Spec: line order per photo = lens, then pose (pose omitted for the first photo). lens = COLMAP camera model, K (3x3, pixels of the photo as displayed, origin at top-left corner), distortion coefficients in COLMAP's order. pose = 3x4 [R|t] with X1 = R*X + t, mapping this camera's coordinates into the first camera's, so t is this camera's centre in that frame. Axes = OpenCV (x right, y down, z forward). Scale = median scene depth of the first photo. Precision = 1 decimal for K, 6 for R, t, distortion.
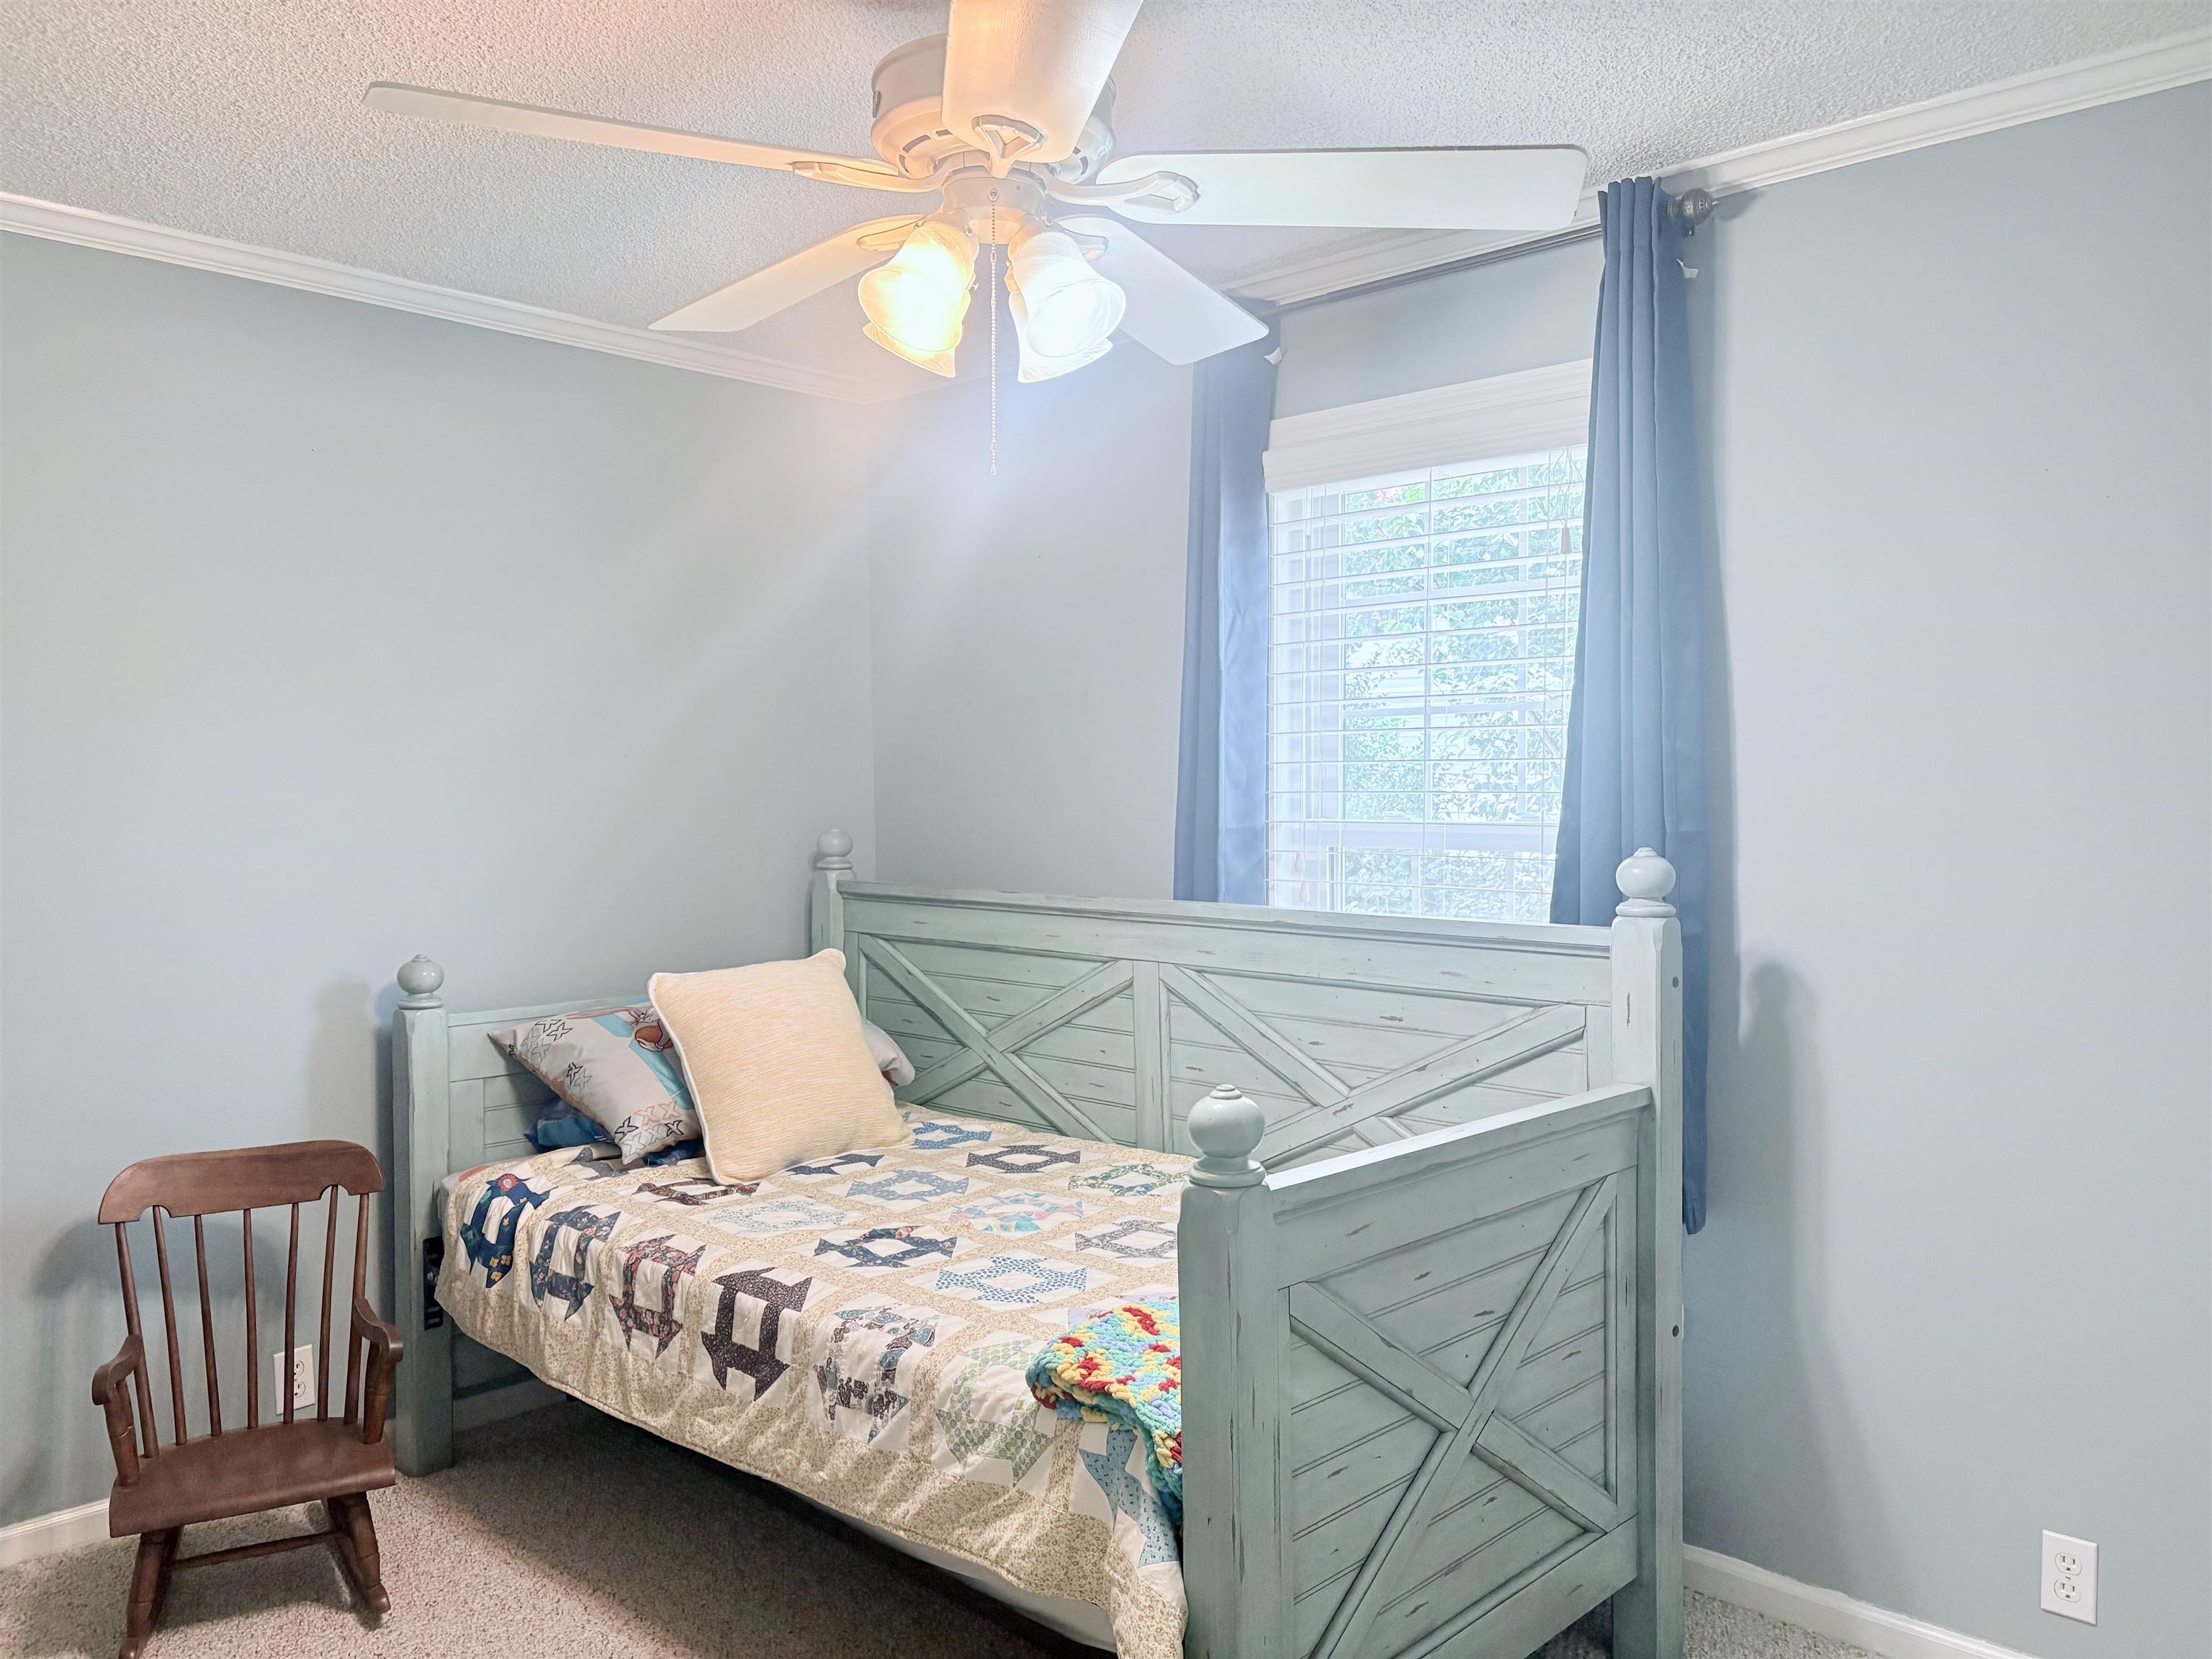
lens RADIAL K [[1690.3, 0, 1106.0], [0, 1690.3, 829.5], [0, 0, 1]] dist [0.000177, -0.000031]
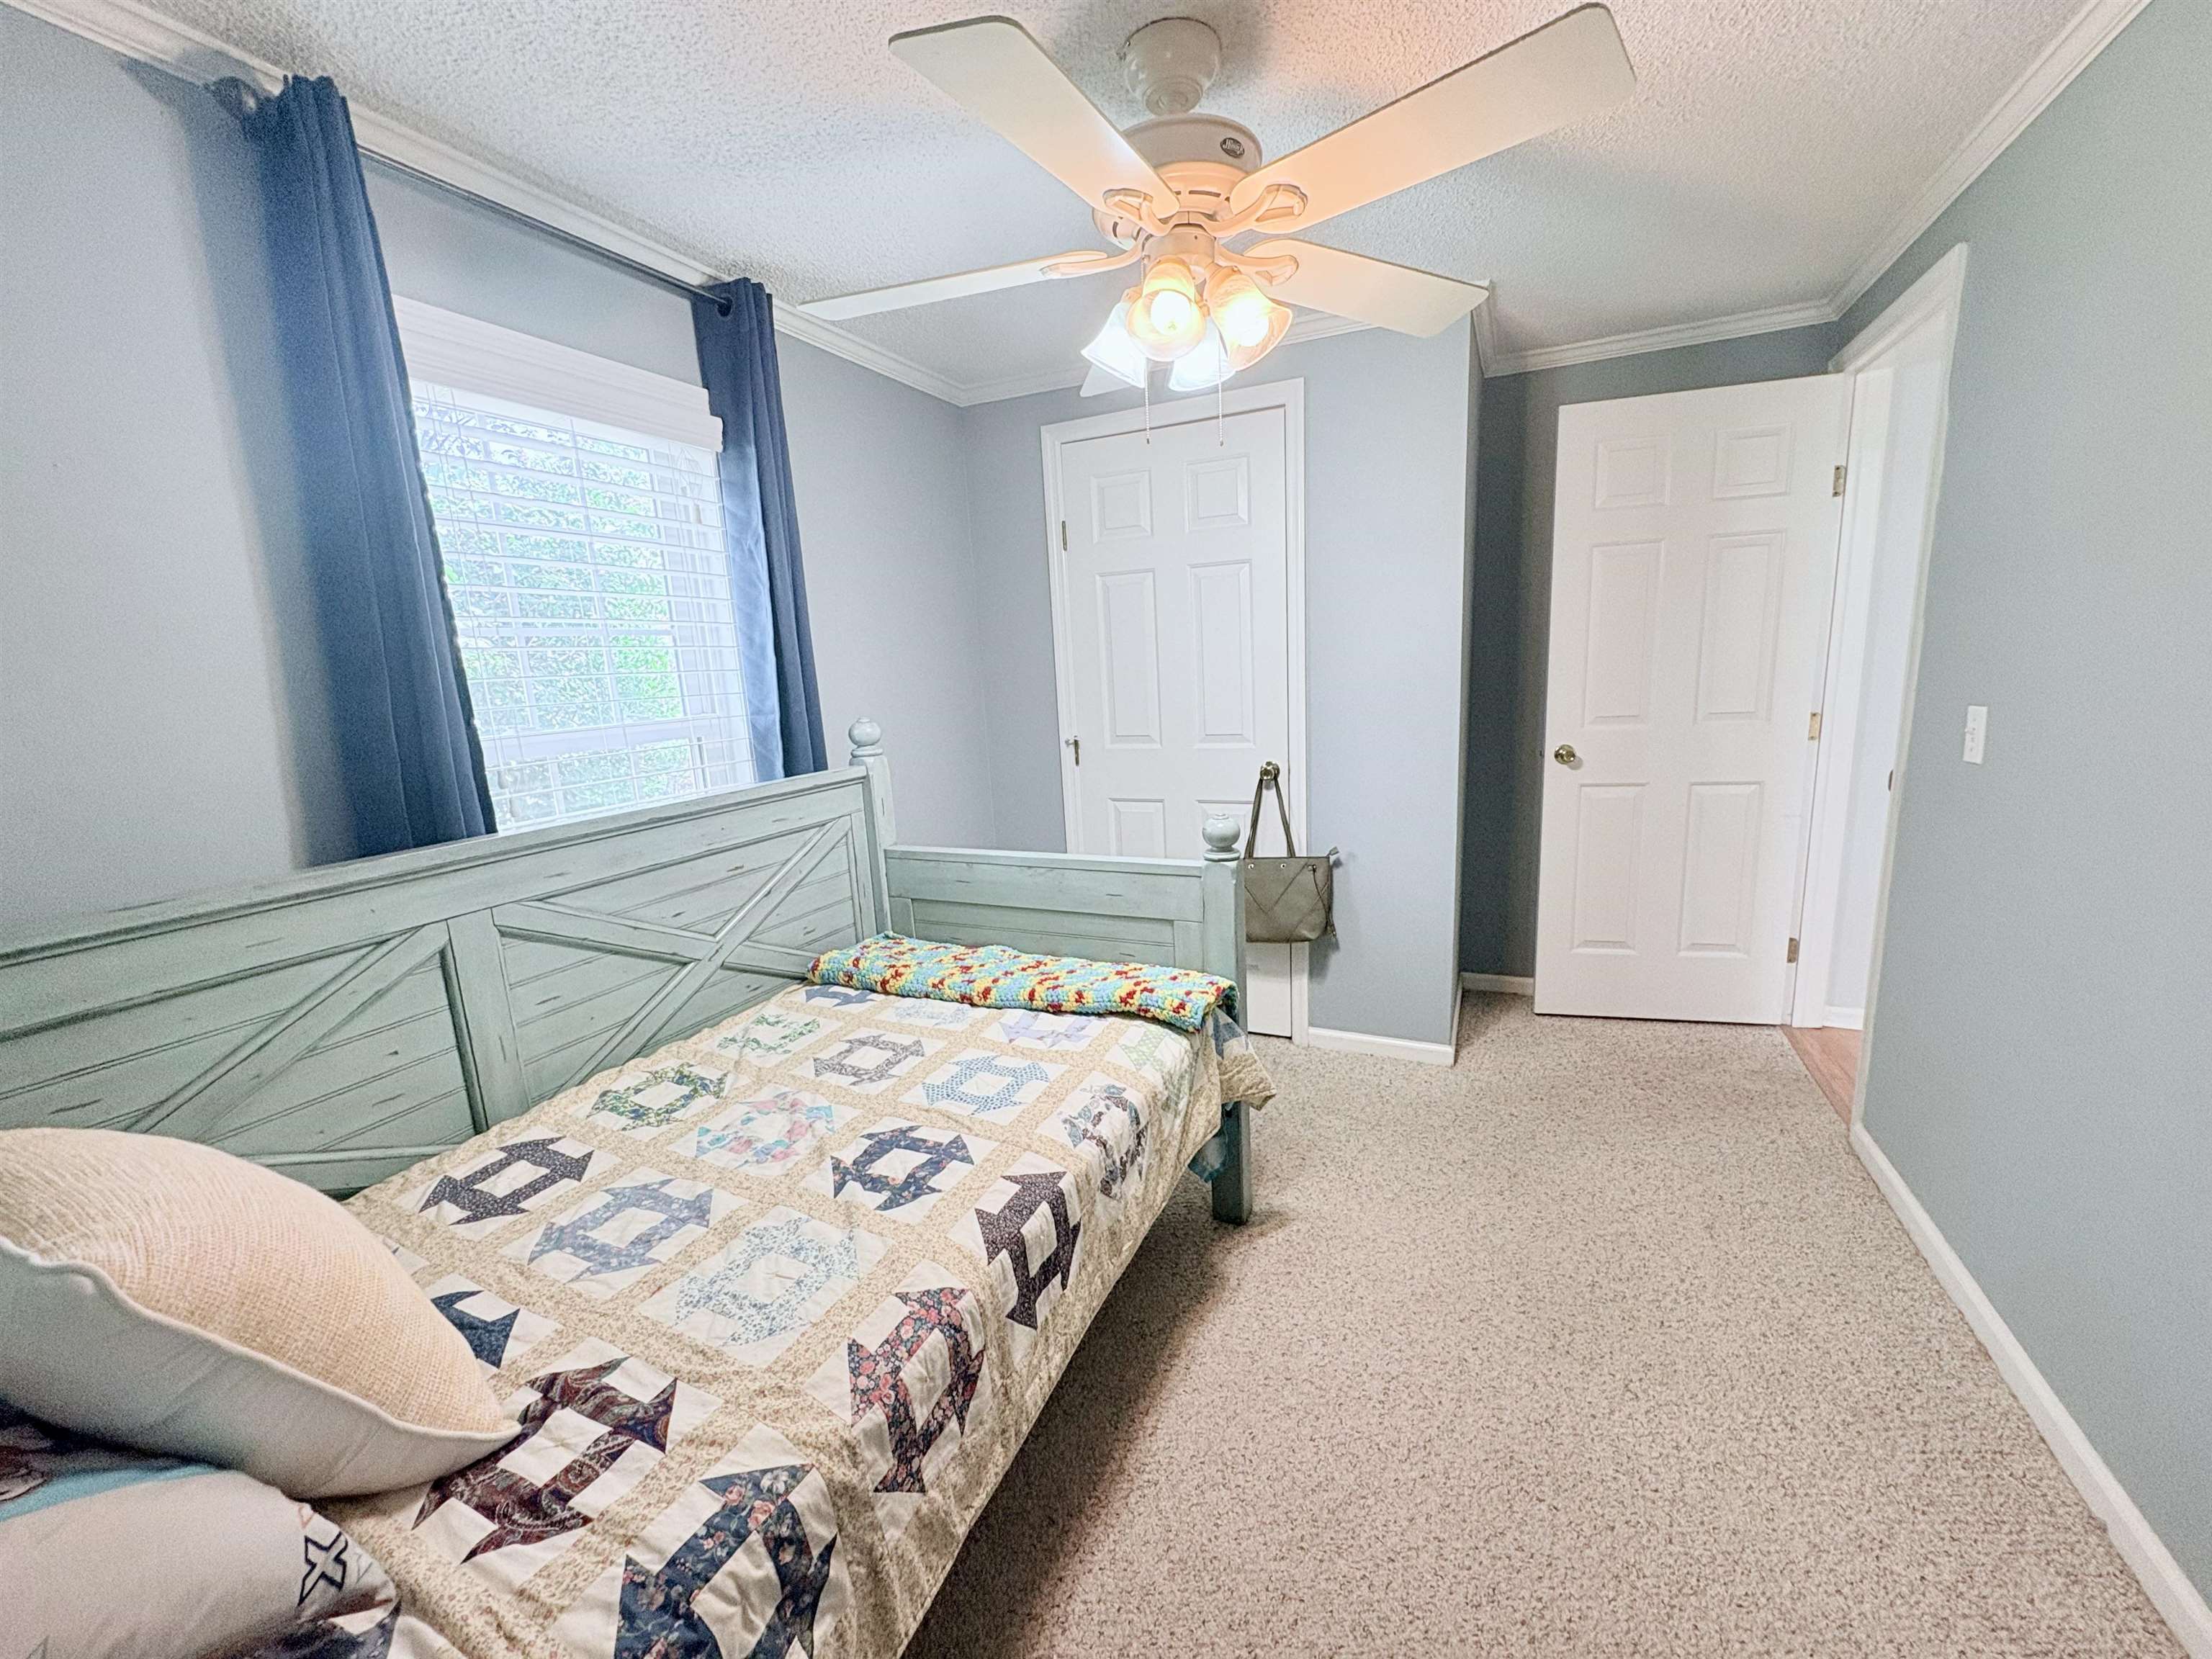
lens RADIAL K [[885.2, 0, 1106.0], [0, 885.2, 829.5], [0, 0, 1]] dist [-0.001104, -0.000161]
pose [[-0.321832, -0.129613, 0.937883, -0.574061], [0.118746, 0.977238, 0.175799, -0.003531], [-0.939321, 0.167947, -0.299115, 0.968582]]
